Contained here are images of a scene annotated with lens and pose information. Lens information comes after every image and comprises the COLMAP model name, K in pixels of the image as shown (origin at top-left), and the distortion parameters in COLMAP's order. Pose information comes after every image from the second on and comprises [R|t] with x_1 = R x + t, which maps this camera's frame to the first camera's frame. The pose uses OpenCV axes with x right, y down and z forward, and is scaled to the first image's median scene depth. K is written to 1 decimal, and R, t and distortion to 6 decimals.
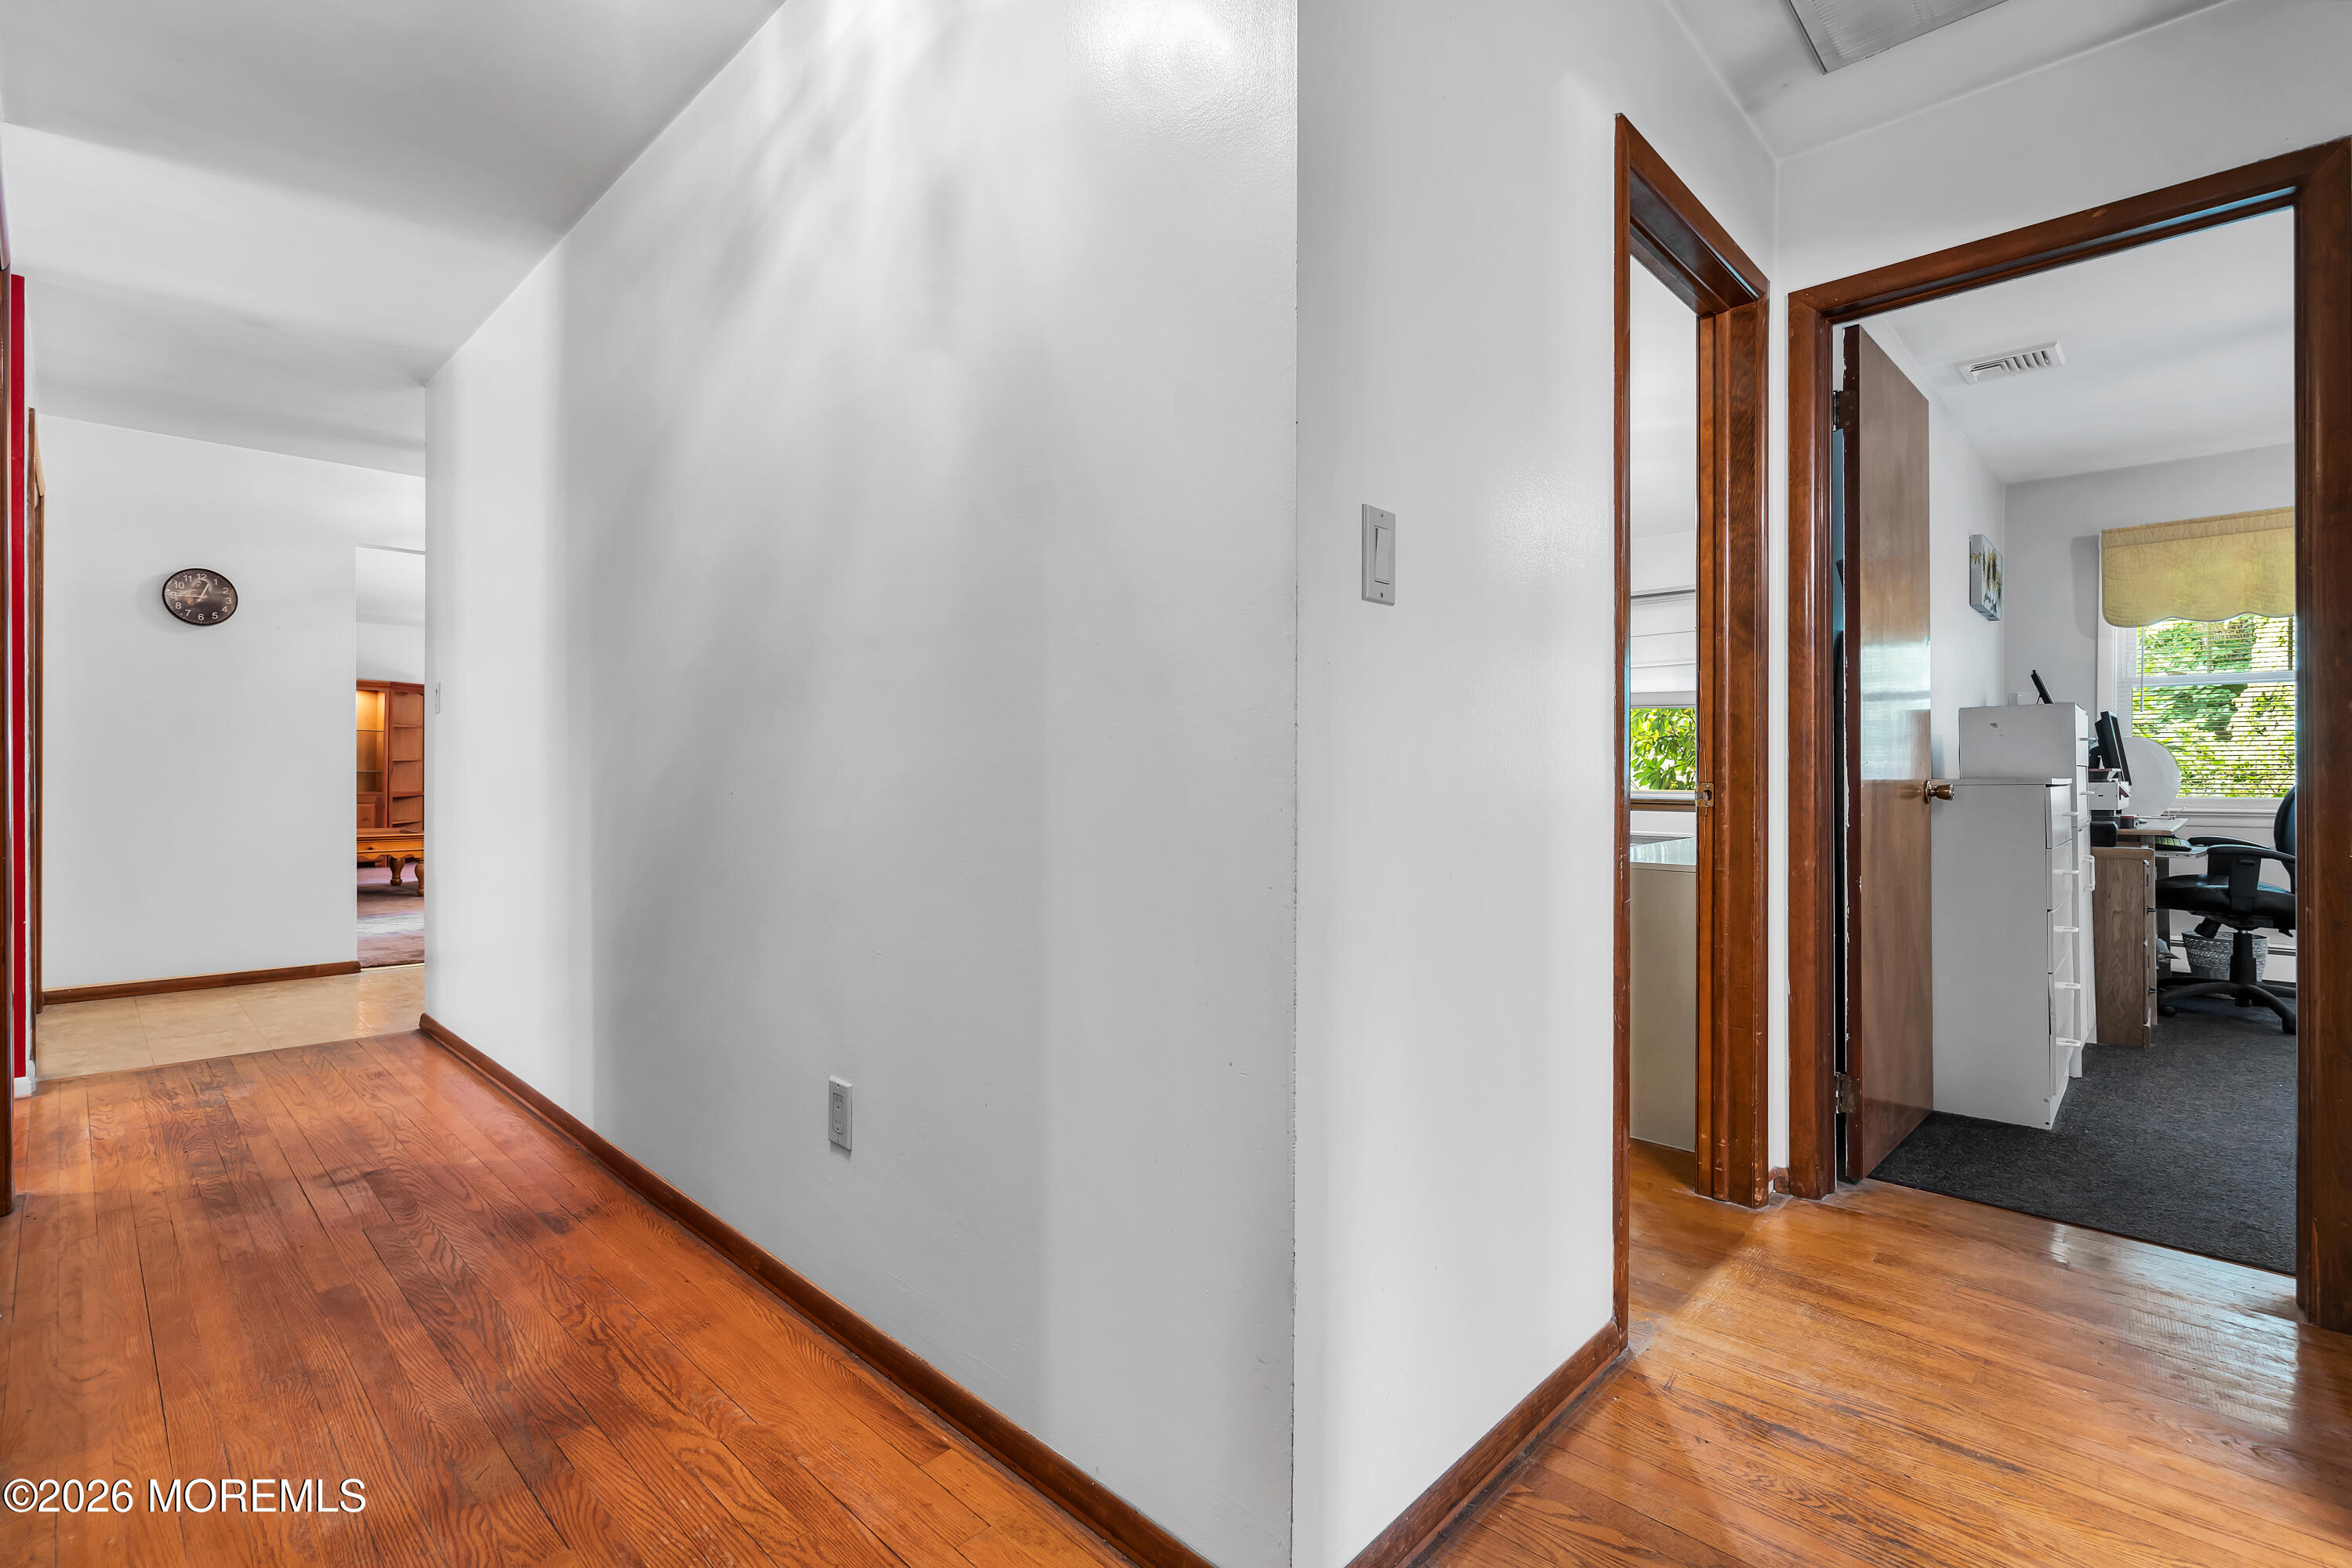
lens RADIAL K [[1083.5, 0, 1154.1], [0, 1083.5, 773.1], [0, 0, 1]] dist [-0.003514, 0.001241]
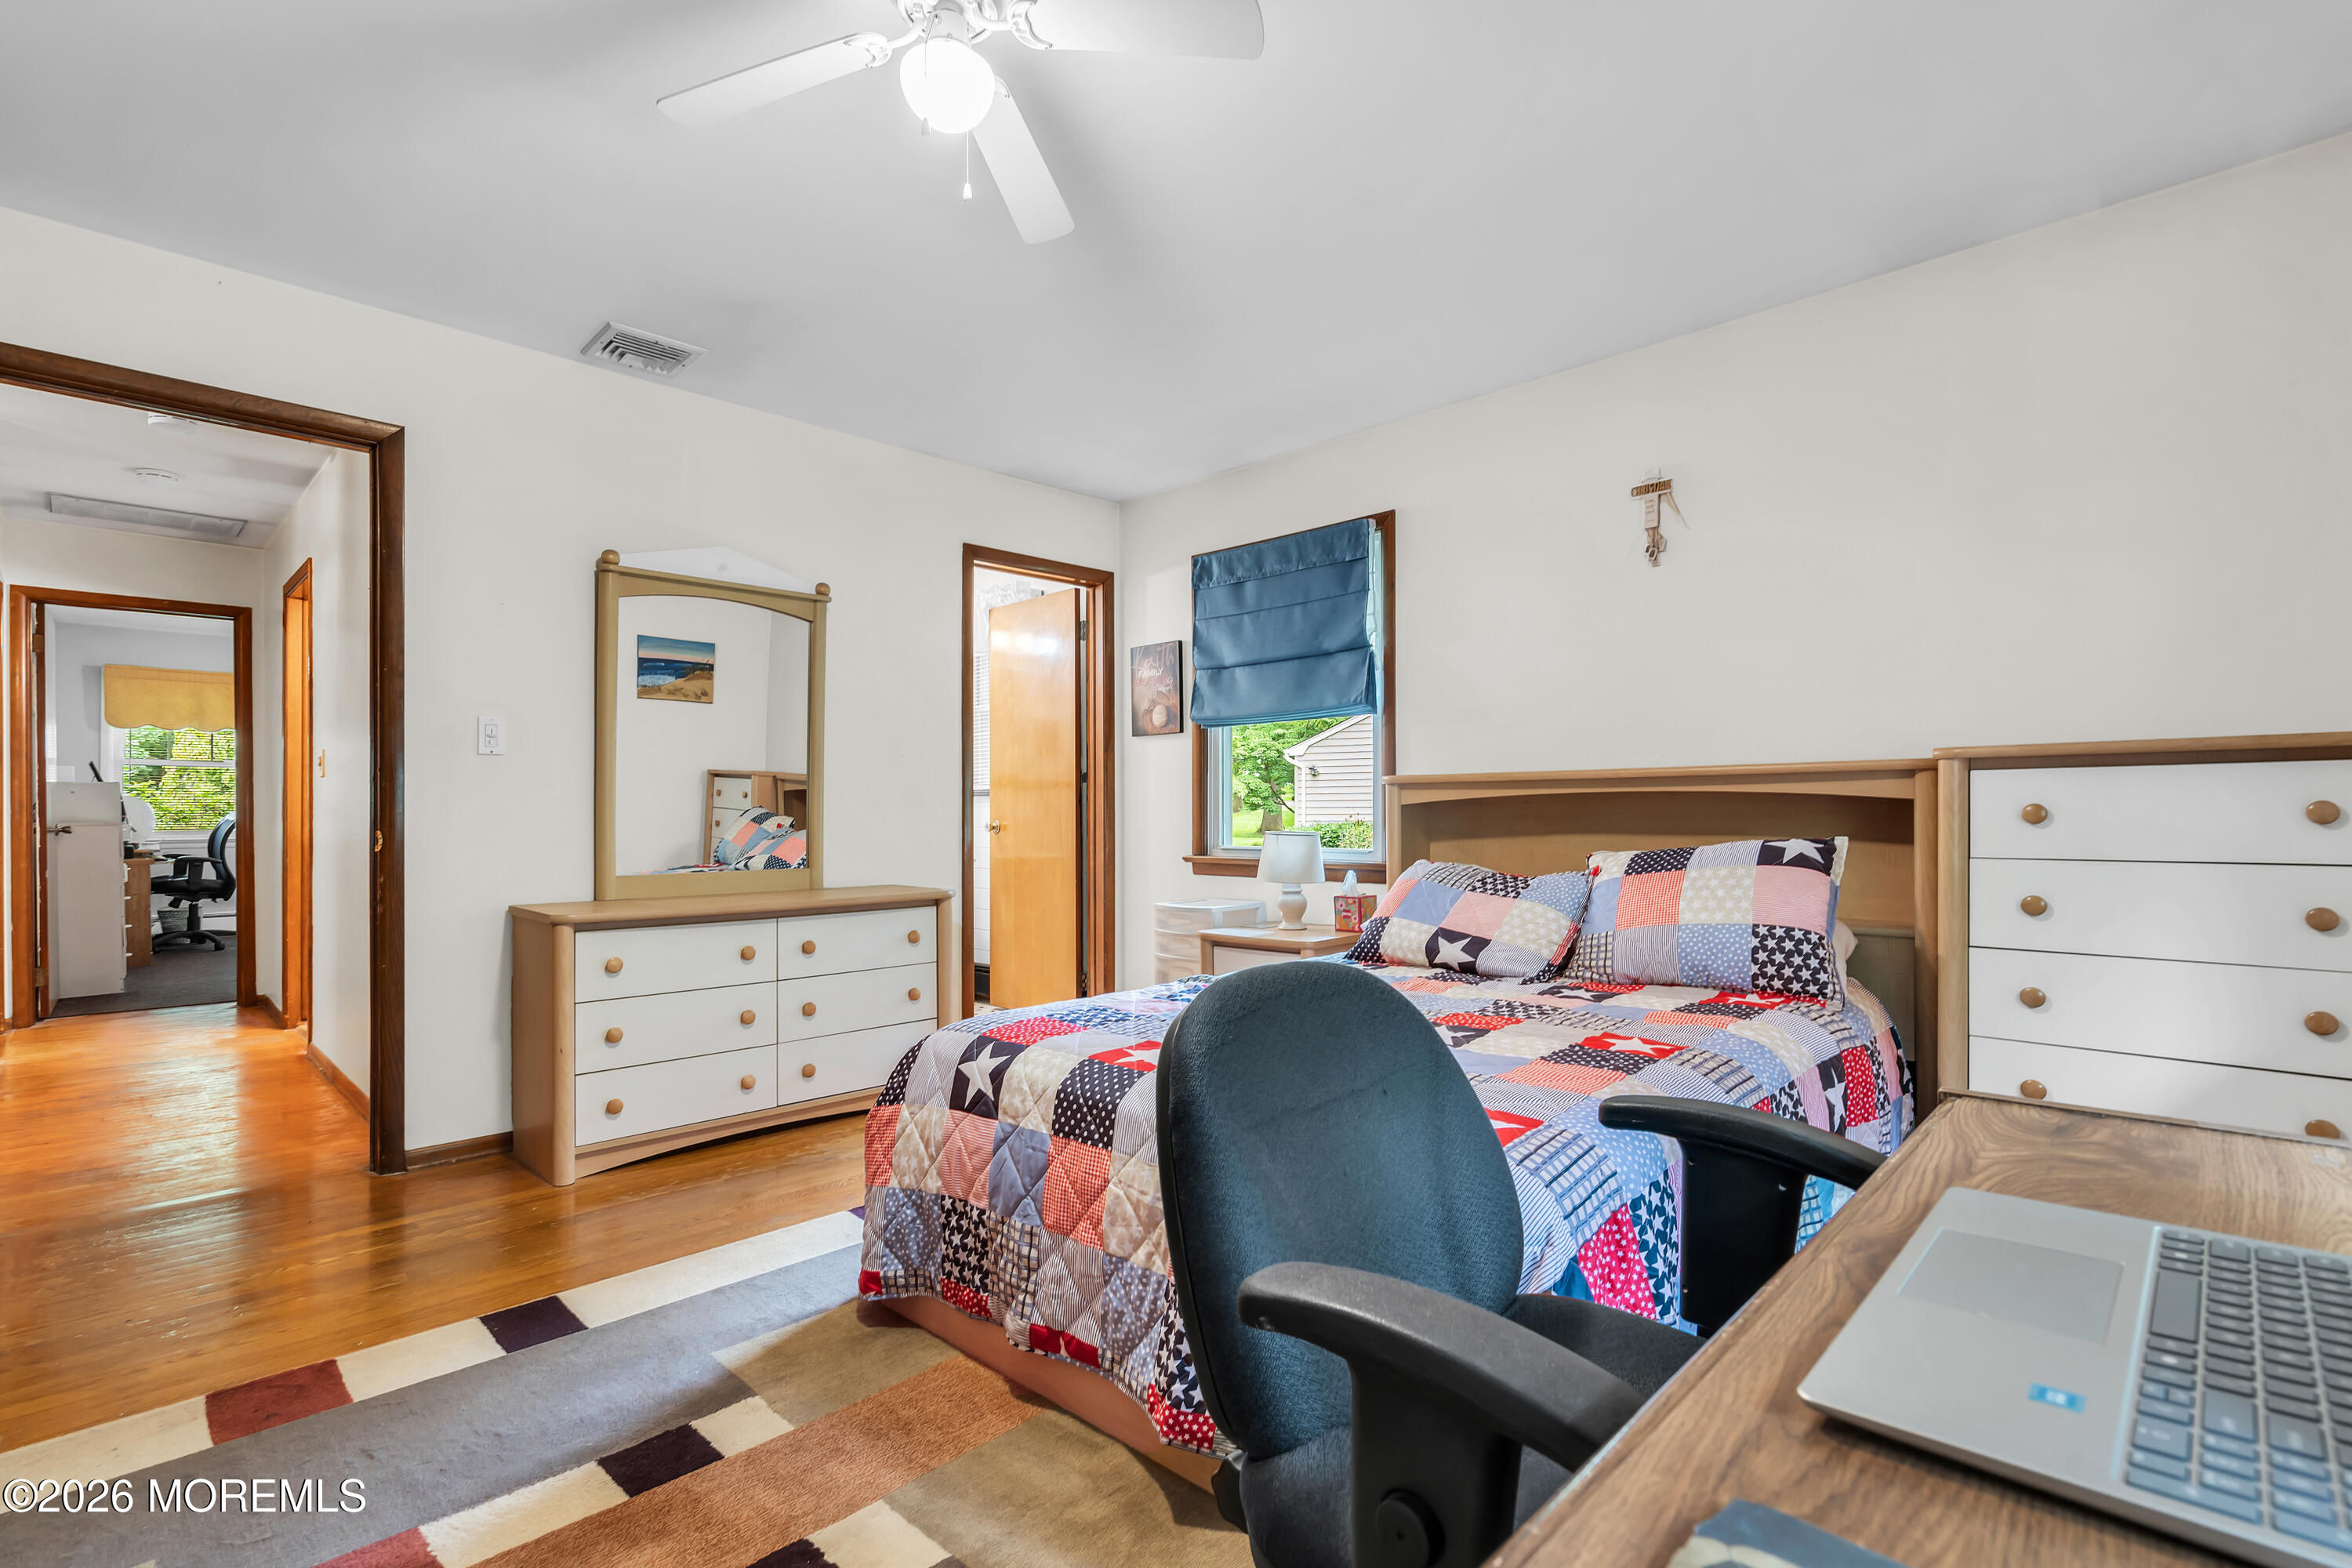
lens RADIAL K [[1083.5, 0, 1167.4], [0, 1083.5, 820.4], [0, 0, 1]] dist [-0.003514, 0.001241]
pose [[0.015815, -0.010824, 0.999816, -0.804975], [0.003652, 0.999935, 0.010767, -0.008635], [-0.999868, 0.003481, 0.015853, -0.687861]]
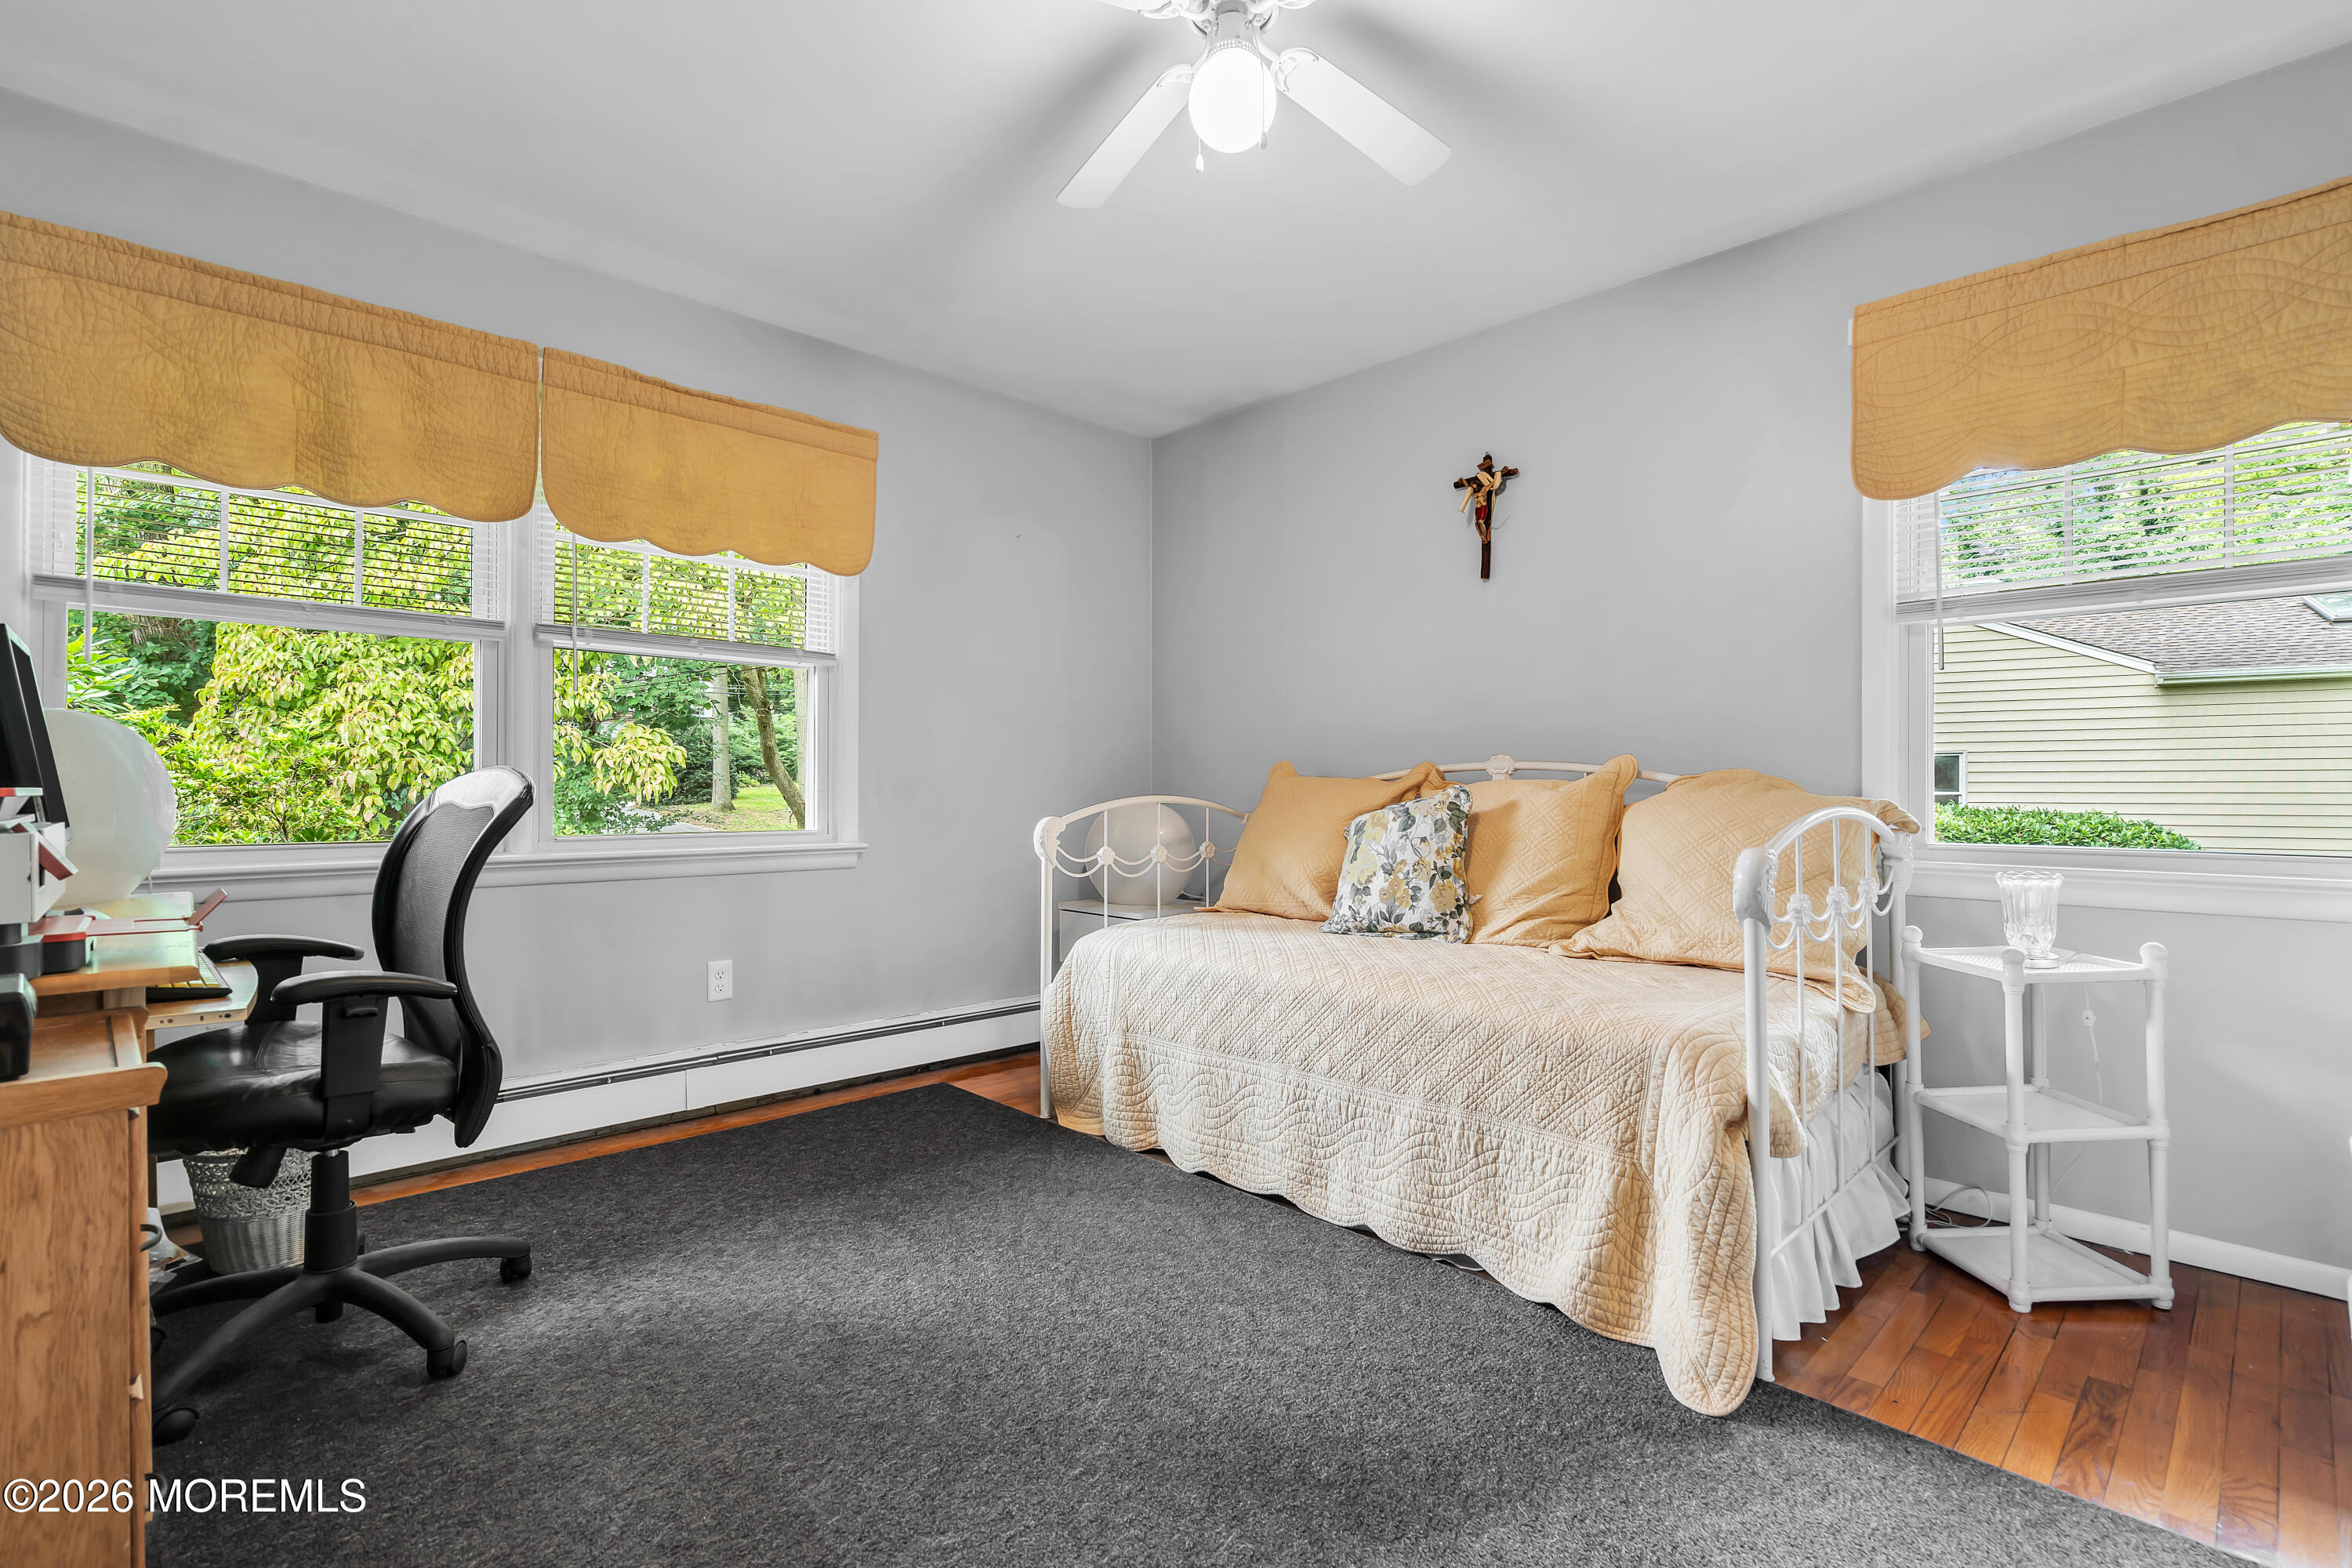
lens RADIAL K [[1083.5, 0, 1158.6], [0, 1083.5, 783.4], [0, 0, 1]] dist [-0.003514, 0.001241]
pose [[0.033397, 0.002137, 0.999440, 0.554595], [0.002682, 0.999994, -0.002228, -0.003492], [-0.999439, 0.002755, 0.033391, 0.624569]]
